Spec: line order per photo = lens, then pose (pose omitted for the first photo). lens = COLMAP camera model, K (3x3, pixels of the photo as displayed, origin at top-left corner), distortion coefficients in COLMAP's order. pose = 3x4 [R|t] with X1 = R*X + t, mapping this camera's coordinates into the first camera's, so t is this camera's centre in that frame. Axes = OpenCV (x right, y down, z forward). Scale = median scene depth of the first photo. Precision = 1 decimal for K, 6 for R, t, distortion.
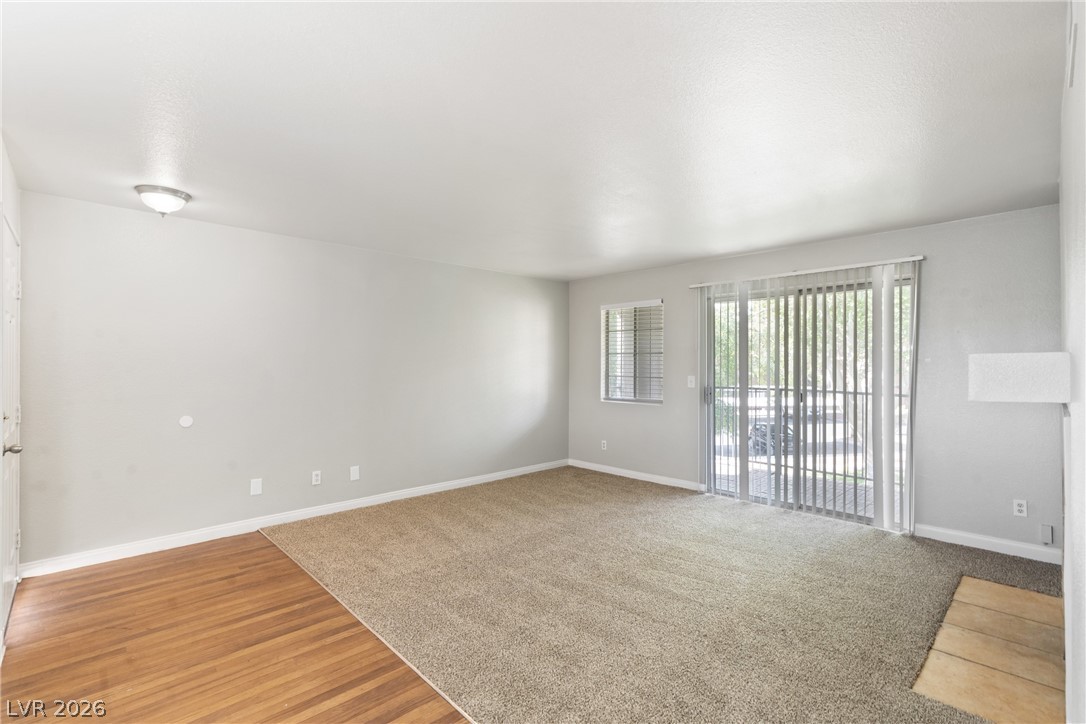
lens RADIAL K [[499.3, 0, 536.4], [0, 499.3, 368.9], [0, 0, 1]] dist [-0.010044, 0.003843]
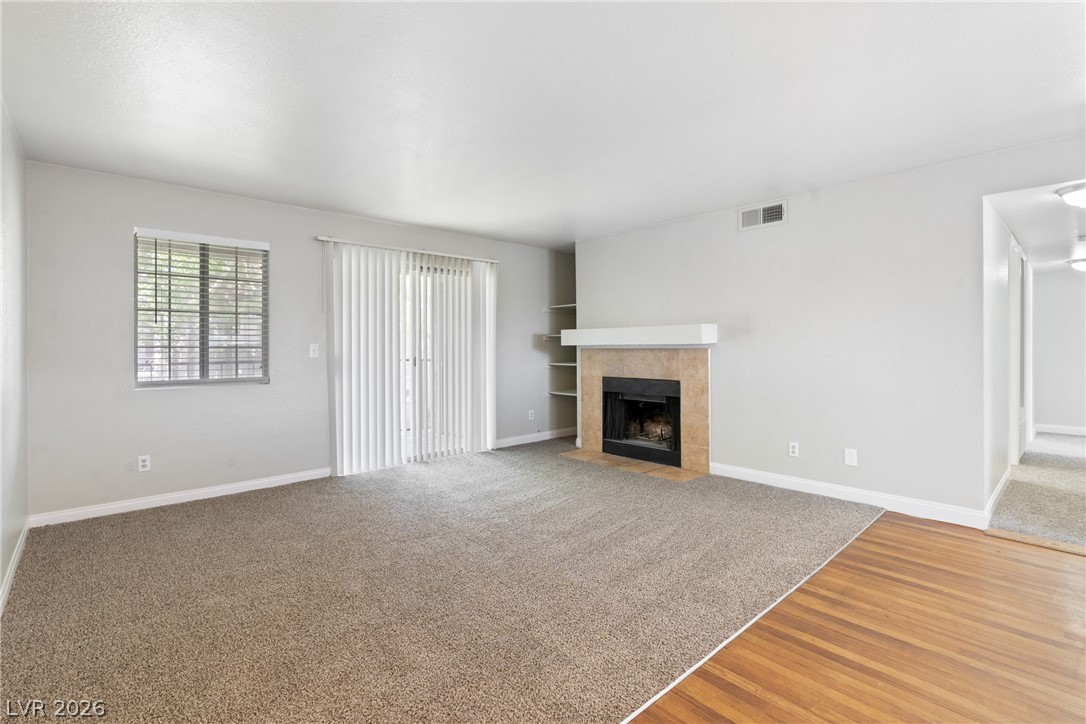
lens RADIAL K [[499.3, 0, 558.2], [0, 499.3, 330.3], [0, 0, 1]] dist [-0.010044, 0.003843]
pose [[-0.004411, 0.027675, 0.999607, -1.335731], [0.007388, 0.999591, -0.027642, 0.046875], [-0.999963, 0.007263, -0.004613, 1.484871]]
